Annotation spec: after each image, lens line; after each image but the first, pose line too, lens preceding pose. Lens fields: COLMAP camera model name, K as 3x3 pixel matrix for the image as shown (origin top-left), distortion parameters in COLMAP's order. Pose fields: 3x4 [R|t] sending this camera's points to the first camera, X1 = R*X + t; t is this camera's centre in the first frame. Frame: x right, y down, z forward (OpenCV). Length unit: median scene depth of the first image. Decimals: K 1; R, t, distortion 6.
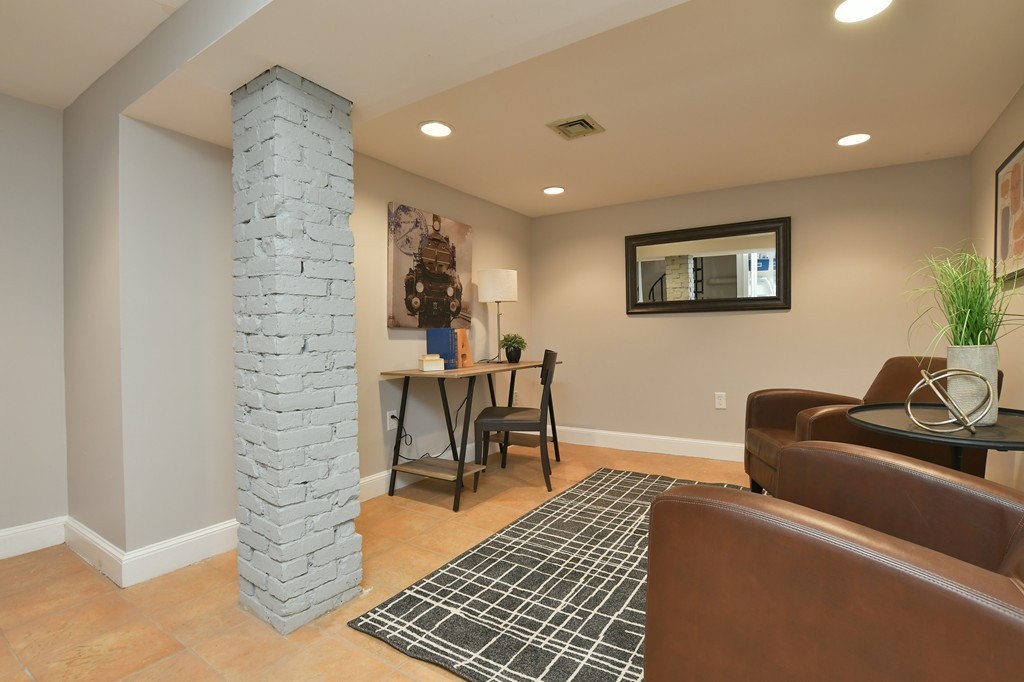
lens RADIAL K [[450.8, 0, 526.3], [0, 450.8, 347.1], [0, 0, 1]] dist [-0.035350, 0.005761]
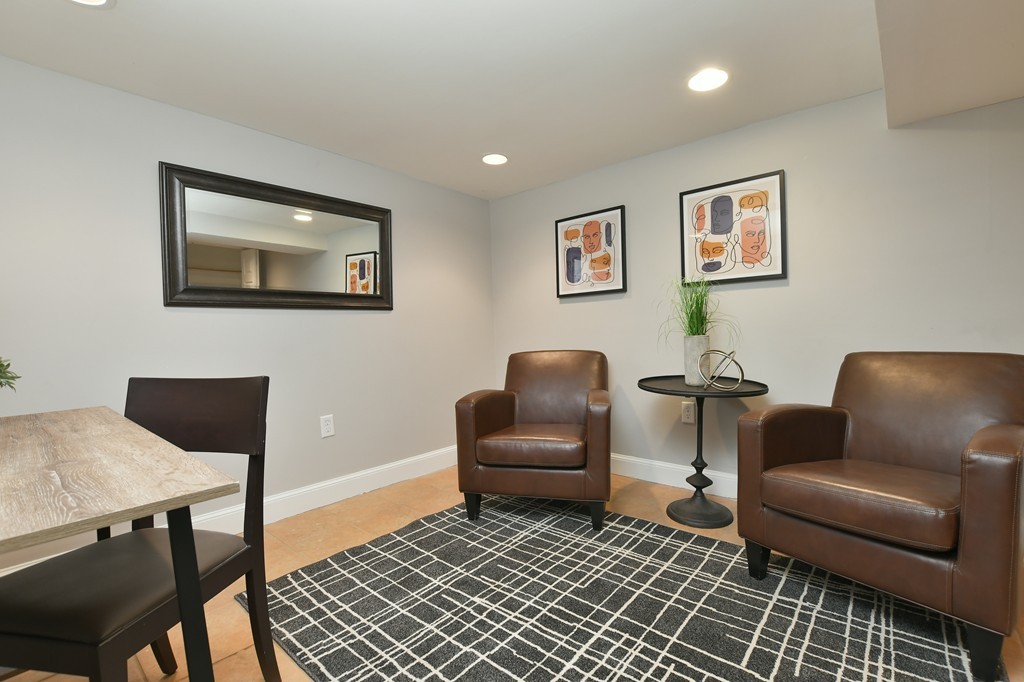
lens RADIAL K [[450.8, 0, 526.3], [0, 450.8, 347.1], [0, 0, 1]] dist [-0.035350, 0.005761]
pose [[0.153793, -0.025383, 0.987777, -0.372090], [0.055576, 0.998310, 0.017000, -0.012534], [-0.986539, 0.052282, 0.154944, 0.763243]]
